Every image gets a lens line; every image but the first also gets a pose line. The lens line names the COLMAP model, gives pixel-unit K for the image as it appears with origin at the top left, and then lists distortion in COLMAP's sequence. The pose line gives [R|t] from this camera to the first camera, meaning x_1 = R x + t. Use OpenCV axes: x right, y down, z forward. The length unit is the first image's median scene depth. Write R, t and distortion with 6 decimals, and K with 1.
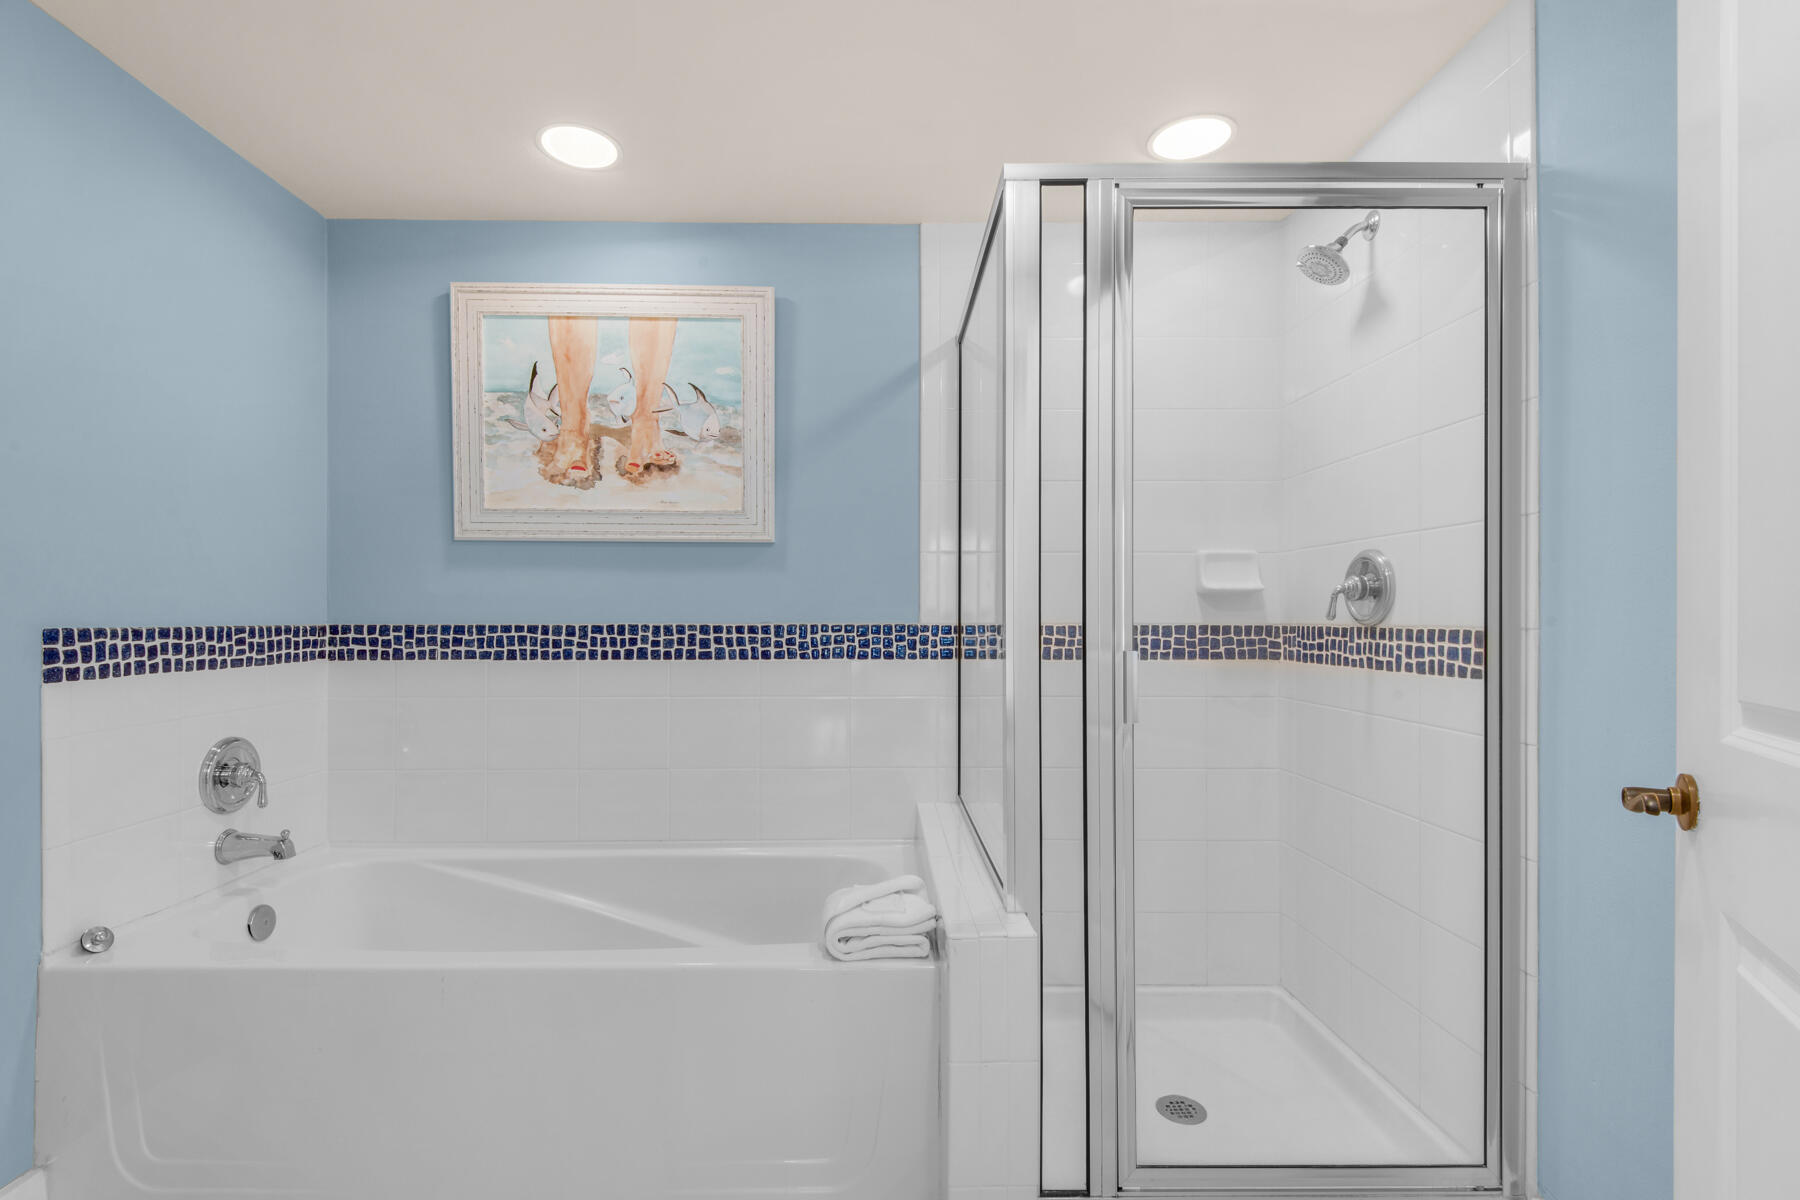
lens RADIAL K [[808.1, 0, 900.1], [0, 808.1, 612.9], [0, 0, 1]] dist [0.001283, -0.001244]
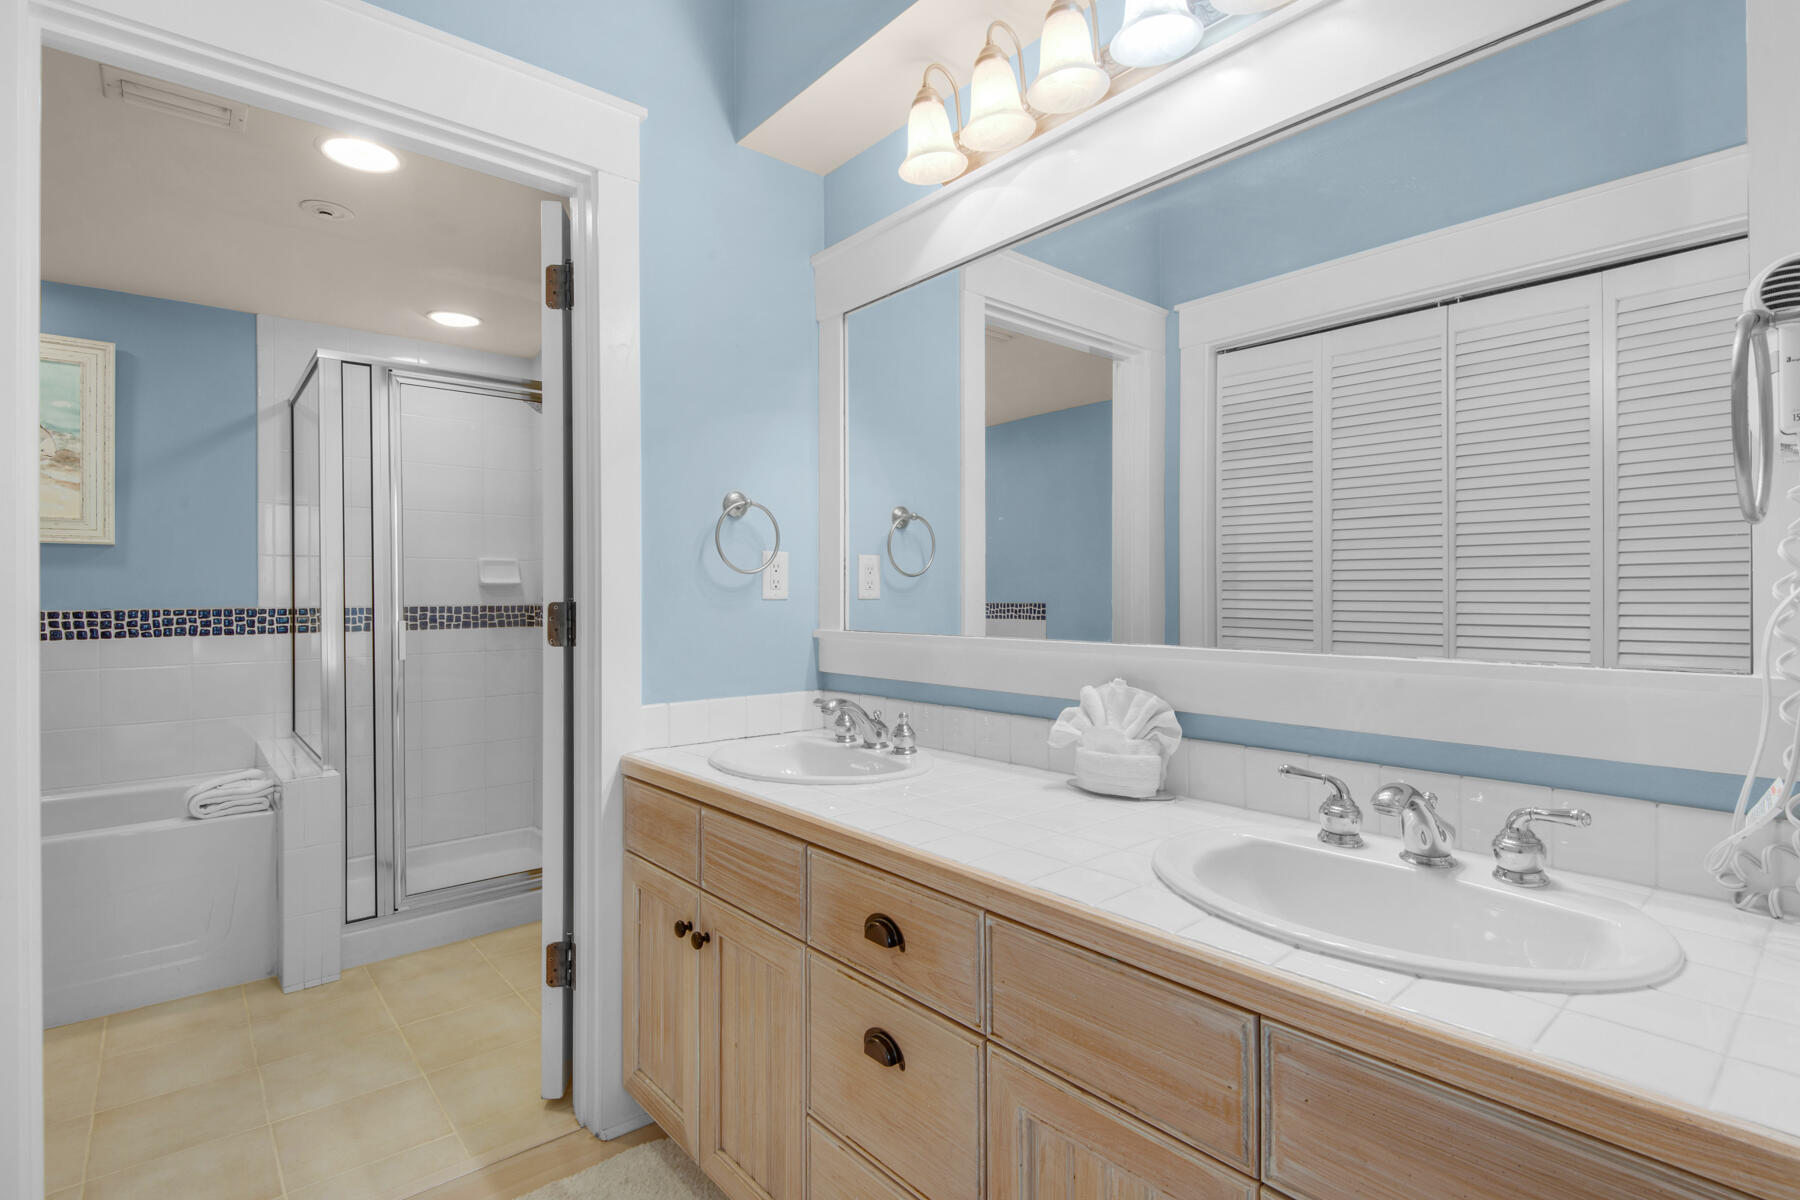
lens RADIAL K [[860.6, 0, 914.2], [0, 860.6, 596.7], [0, 0, 1]] dist [-0.012904, -0.006220]
pose [[0.774435, -0.008648, 0.632594, -0.026749], [0.002168, 0.999937, 0.011016, -0.018617], [-0.632650, -0.007159, 0.774405, -0.795879]]
